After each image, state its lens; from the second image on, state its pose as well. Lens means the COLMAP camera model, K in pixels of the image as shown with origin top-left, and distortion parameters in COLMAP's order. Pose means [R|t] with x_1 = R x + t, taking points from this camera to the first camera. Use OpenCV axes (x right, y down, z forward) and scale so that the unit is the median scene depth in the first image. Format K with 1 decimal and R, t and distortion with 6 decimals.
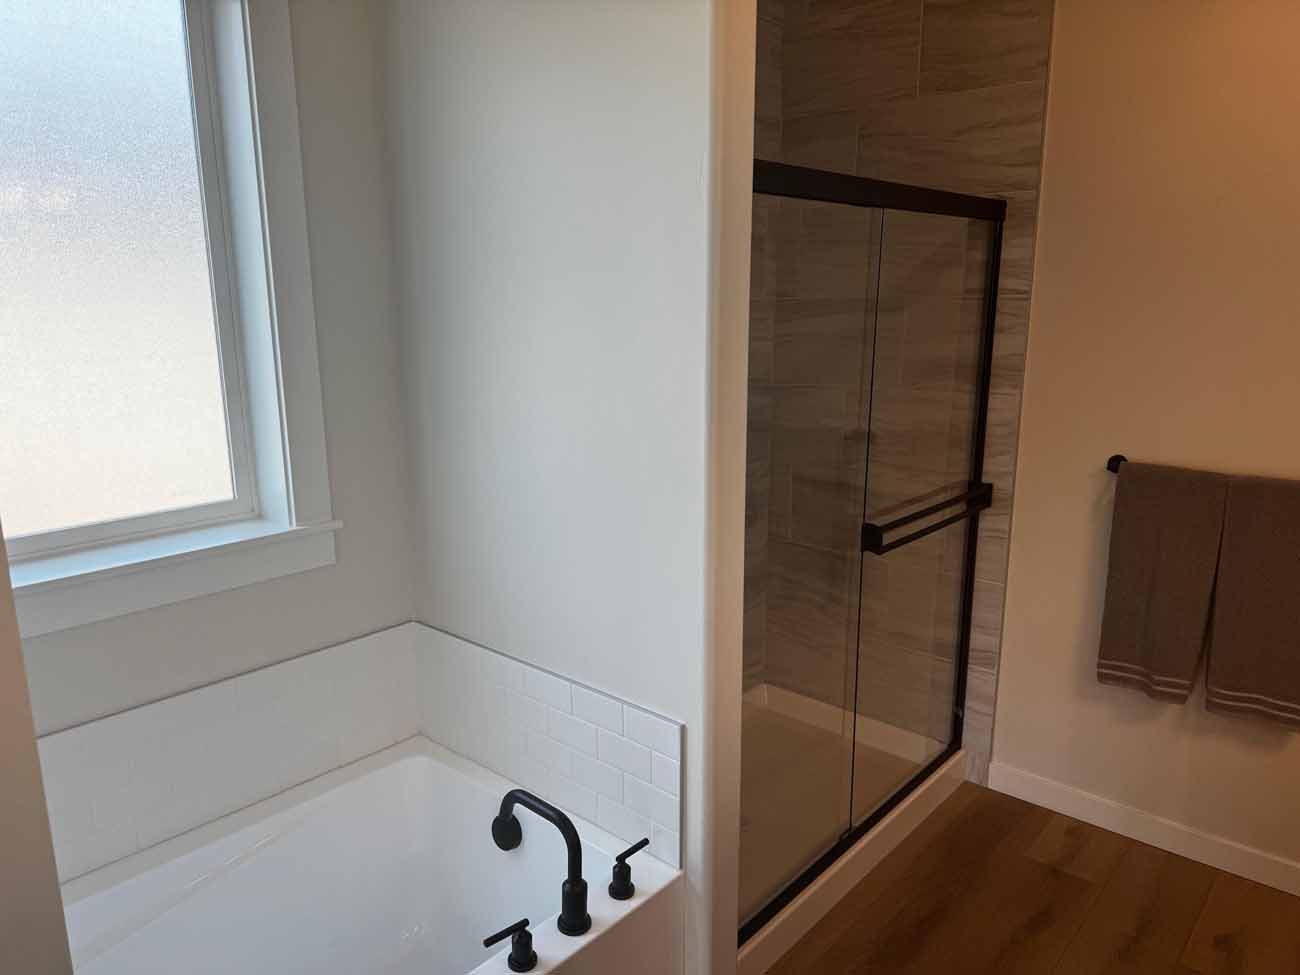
lens RADIAL K [[922.4, 0, 650.0], [0, 922.4, 487.5], [0, 0, 1]] dist [0.000905, -0.023243]
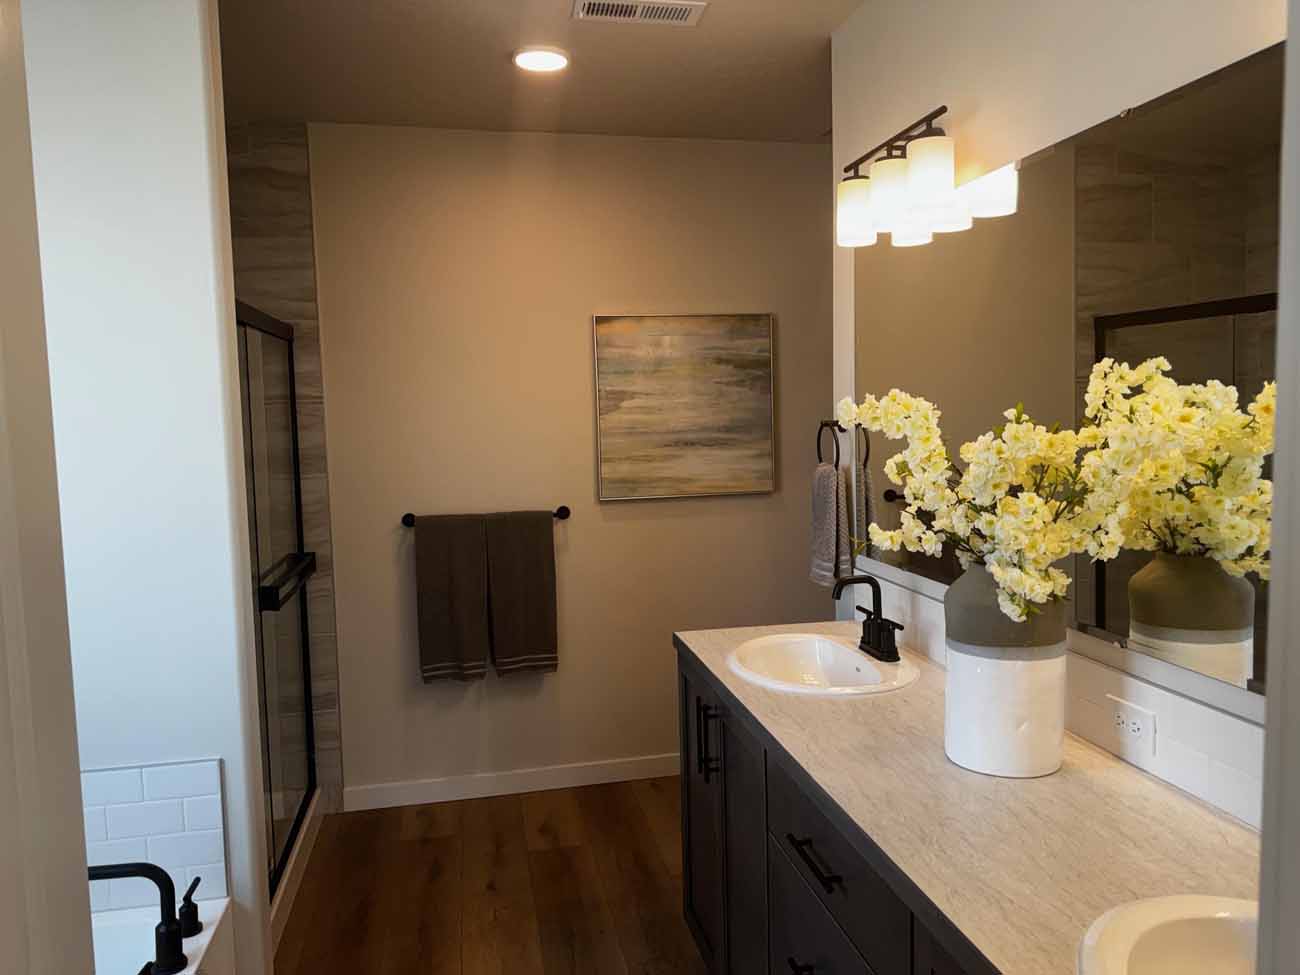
lens RADIAL K [[1018.2, 0, 650.0], [0, 1018.2, 487.5], [0, 0, 1]] dist [-0.004343, -0.002083]
pose [[0.589965, -0.079314, 0.803524, -0.455730], [0.197883, 0.979017, -0.048653, 0.067720], [-0.782805, 0.187707, 0.593281, -0.165021]]
